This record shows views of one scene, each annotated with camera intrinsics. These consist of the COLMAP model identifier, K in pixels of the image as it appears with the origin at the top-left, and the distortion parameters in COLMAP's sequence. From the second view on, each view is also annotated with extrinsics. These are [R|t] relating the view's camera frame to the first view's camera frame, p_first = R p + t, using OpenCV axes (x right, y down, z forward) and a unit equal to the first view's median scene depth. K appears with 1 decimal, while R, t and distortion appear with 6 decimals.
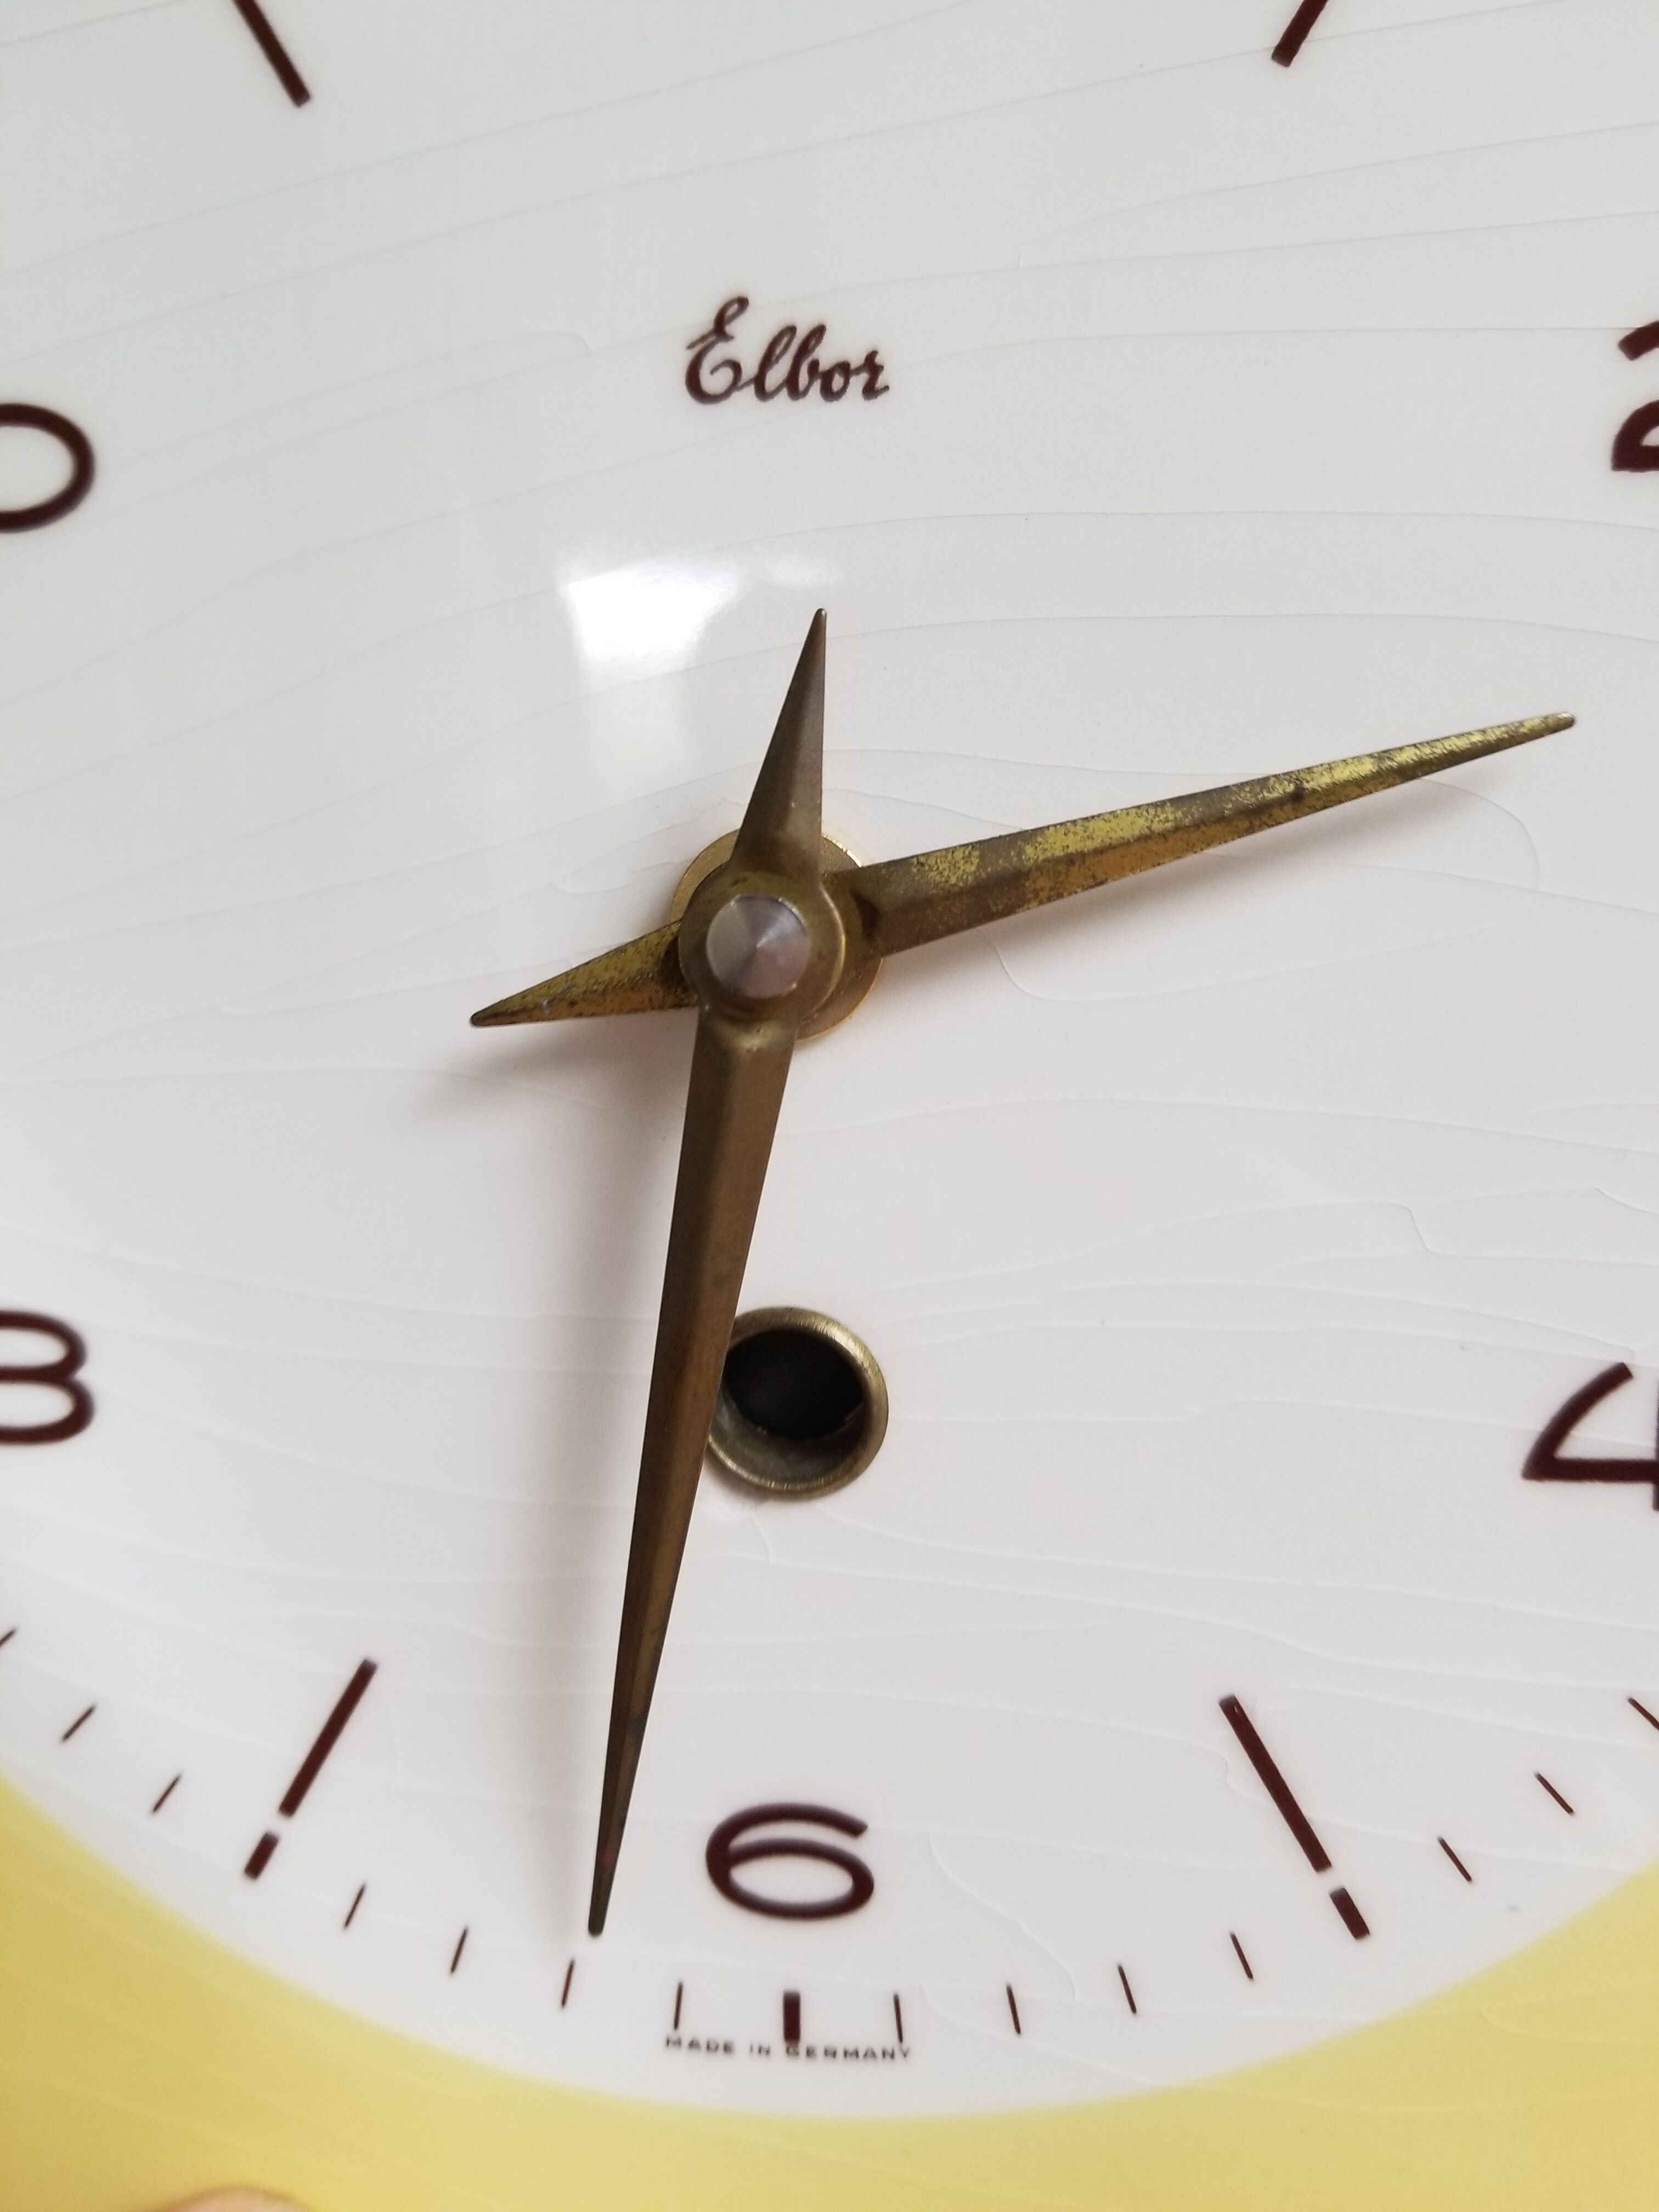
lens RADIAL K [[1872.5, 0, 791.3], [0, 1872.5, 1110.2], [0, 0, 1]] dist [0.091501, -0.259854]
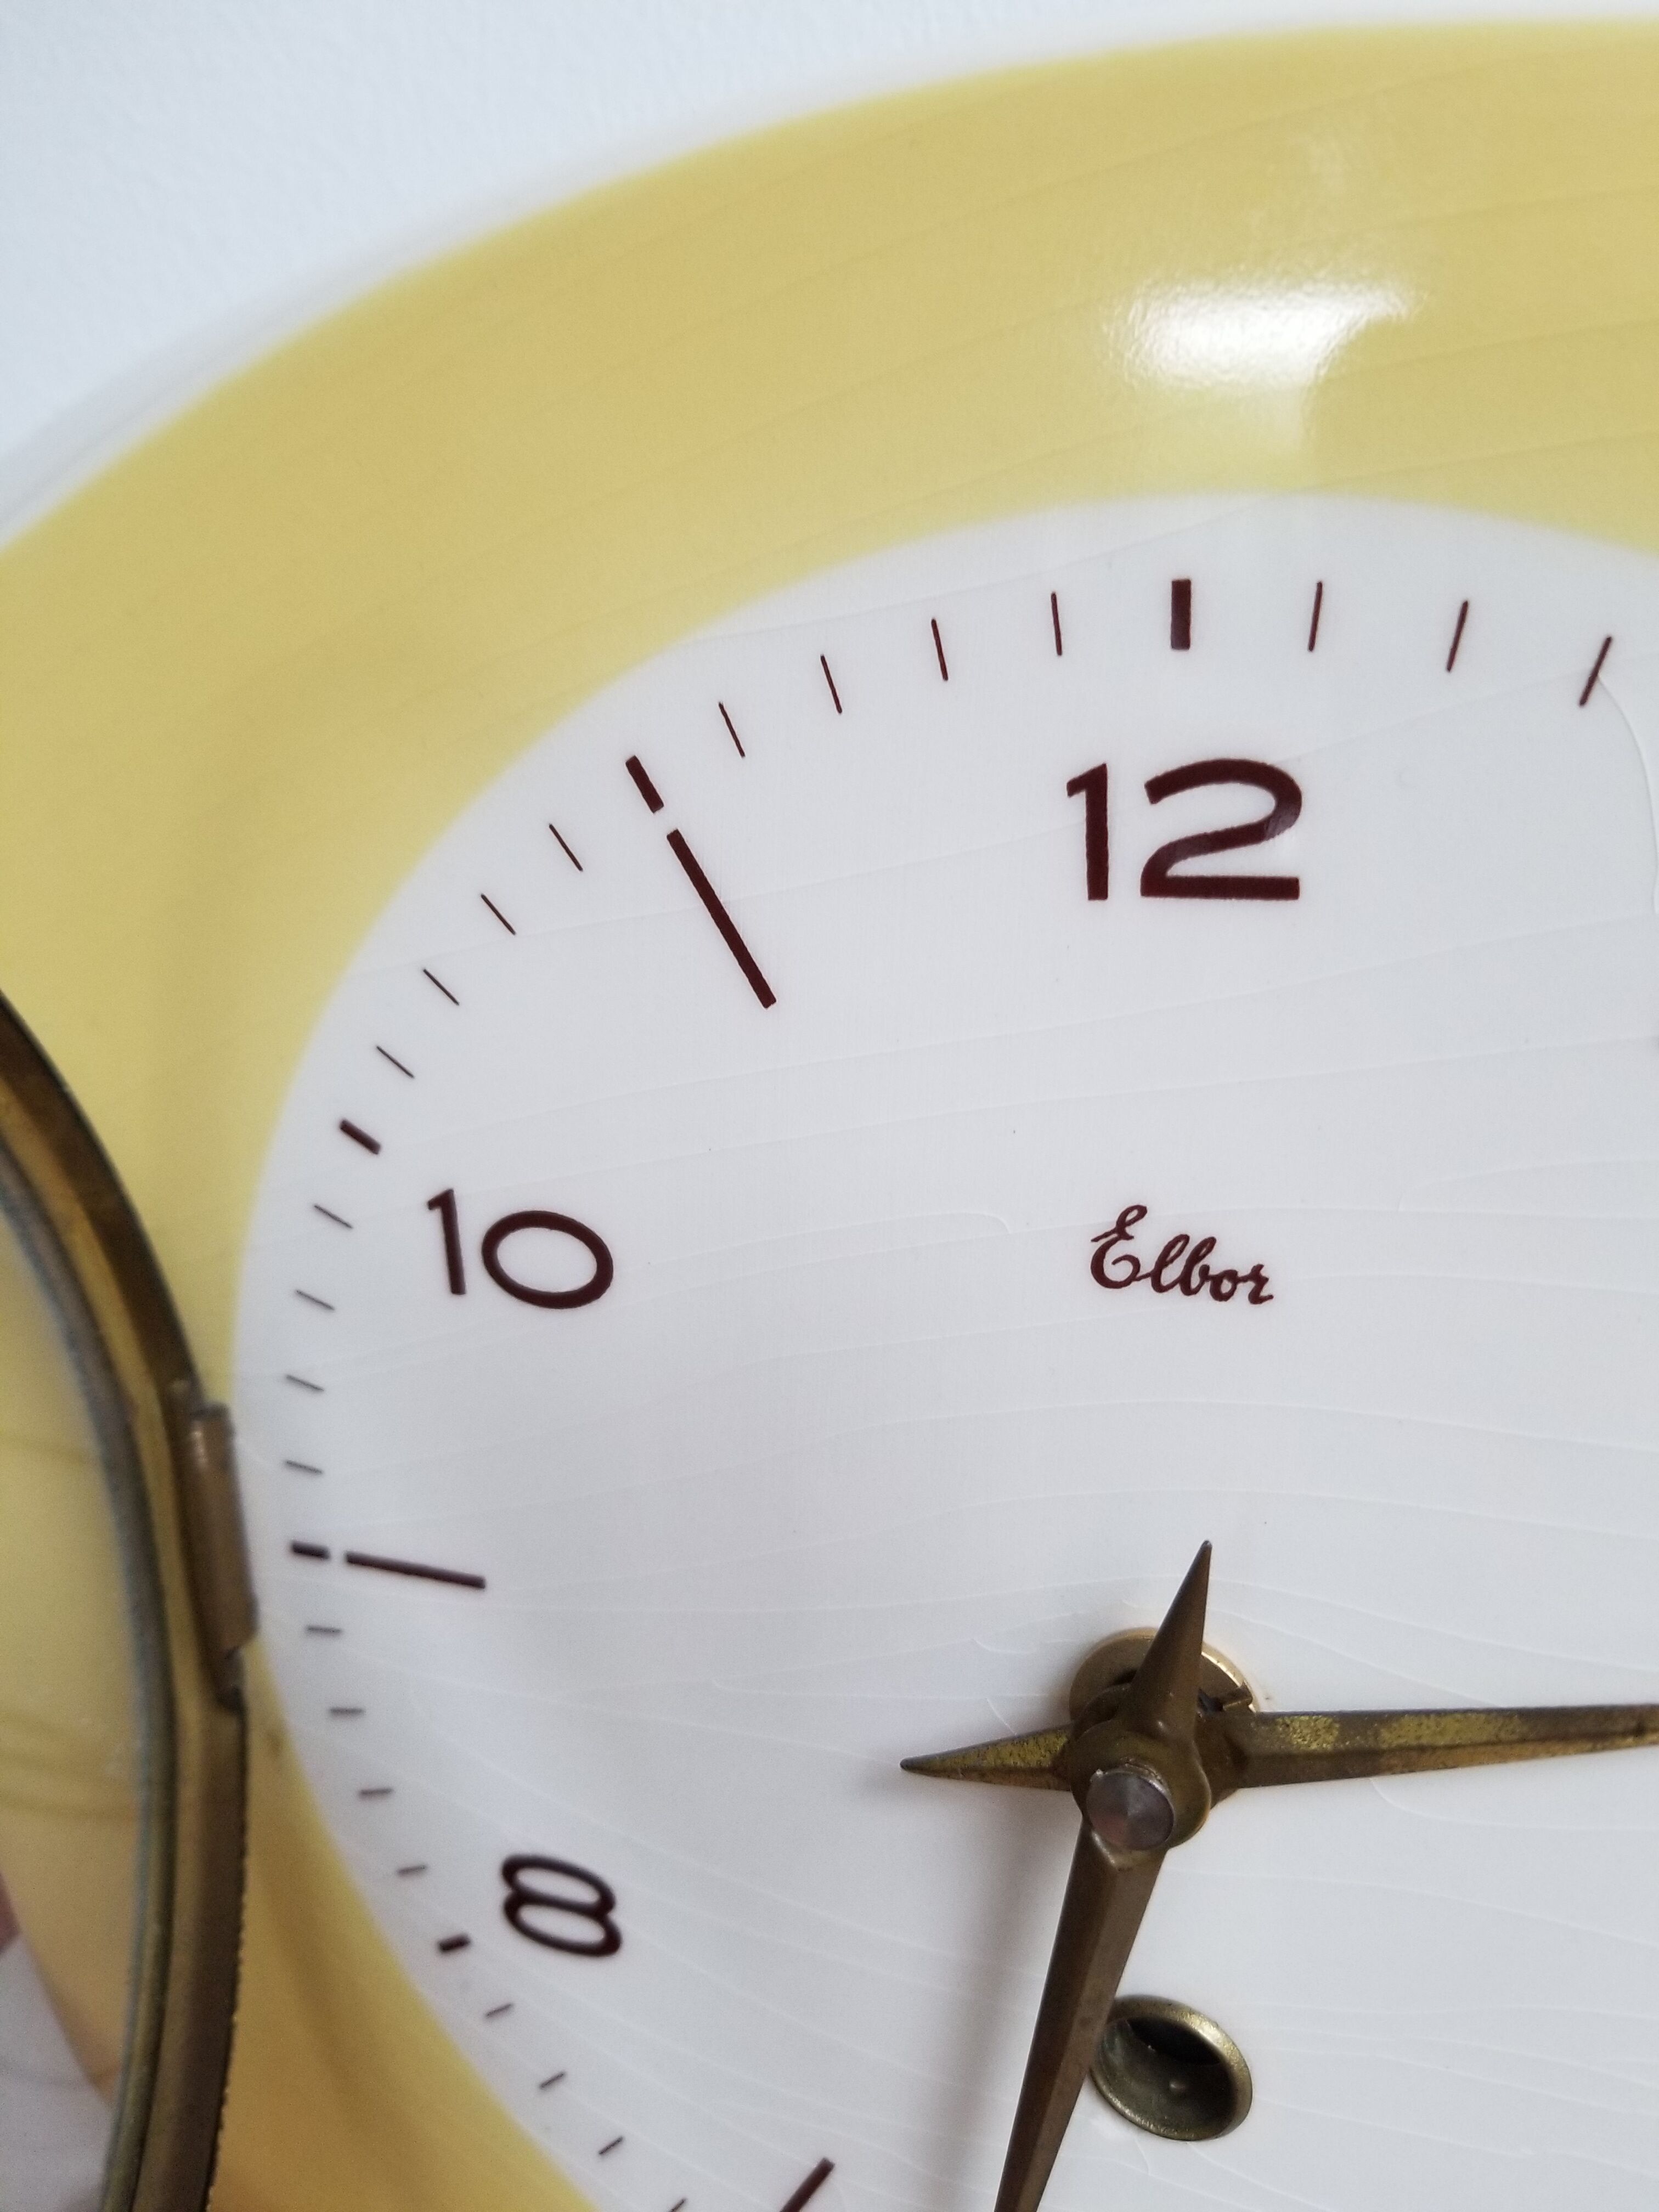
lens RADIAL K [[1872.5, 0, 791.3], [0, 1872.5, 1110.2], [0, 0, 1]] dist [0.091501, -0.259854]
pose [[0.958204, 0.038345, -0.283503, 0.085551], [-0.004079, 0.992707, 0.120481, -0.593790], [0.286055, -0.114289, 0.951373, -0.118566]]
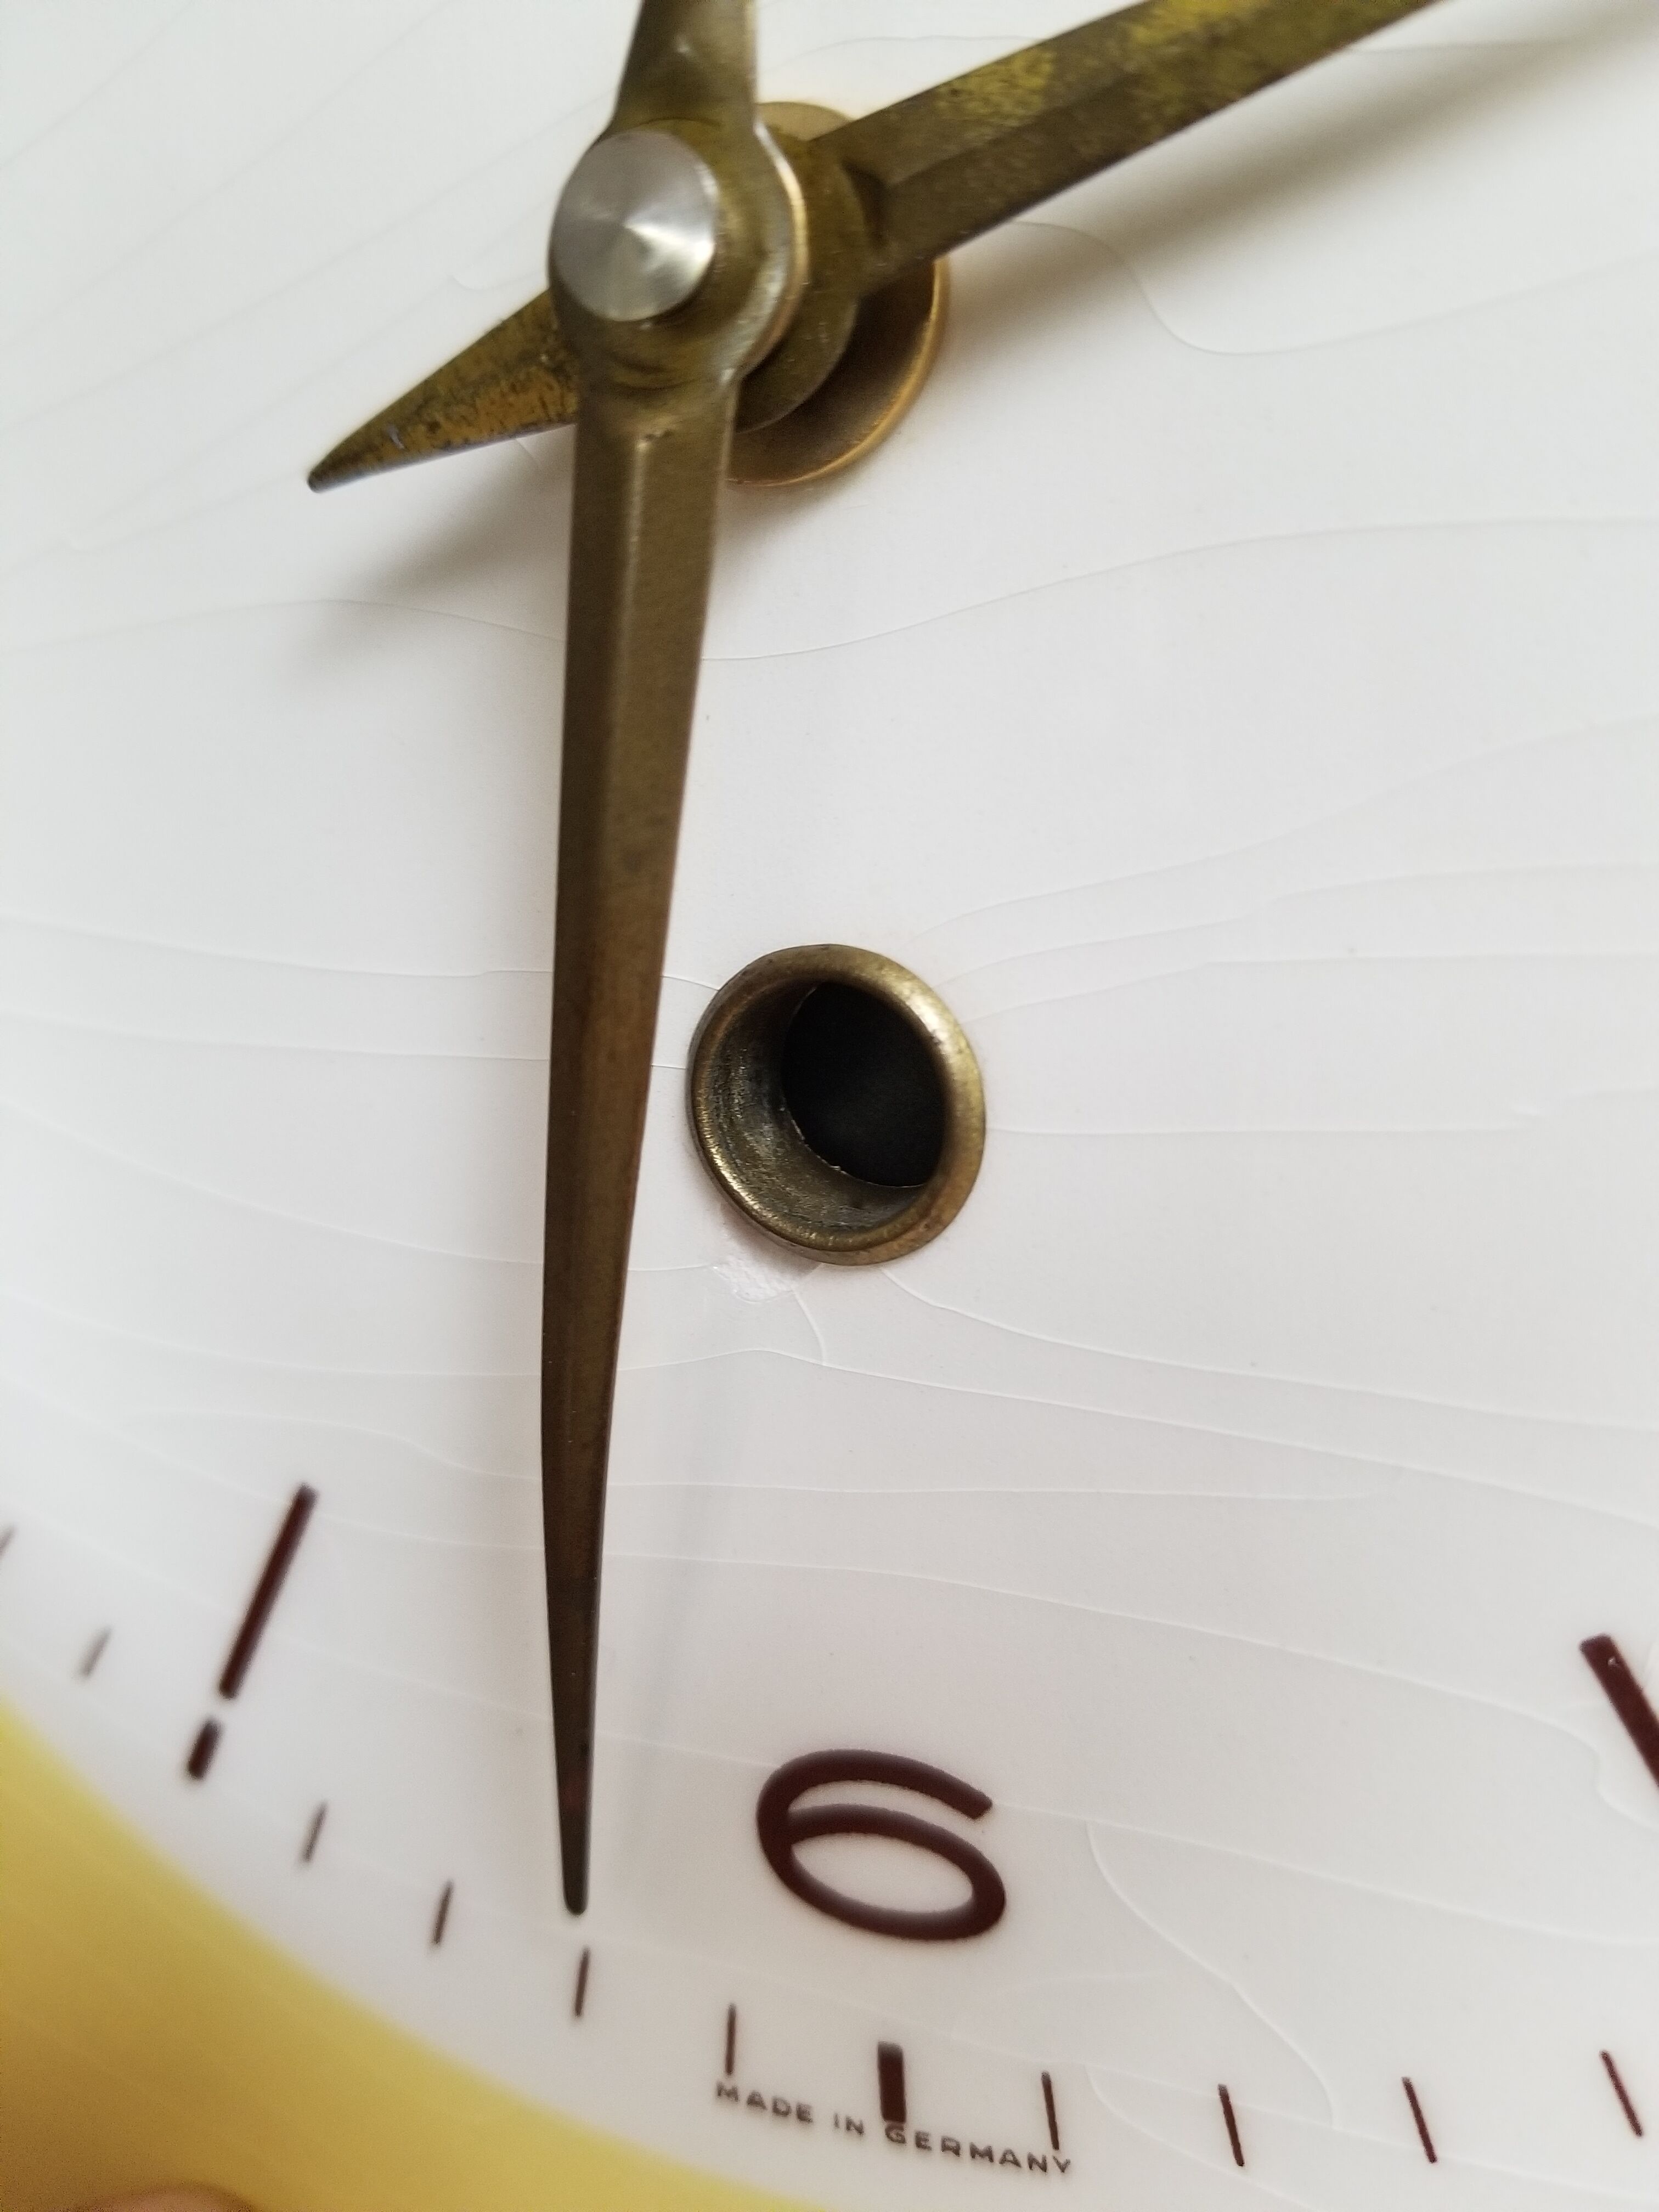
lens RADIAL K [[1921.1, 0, 829.5], [0, 1921.1, 1106.0], [0, 0, 1]] dist [0.092606, -0.327301]
pose [[0.951203, 0.003888, -0.308542, 0.197344], [0.000713, 0.999890, 0.014799, 0.151485], [0.308566, -0.014297, 0.951096, 0.410861]]
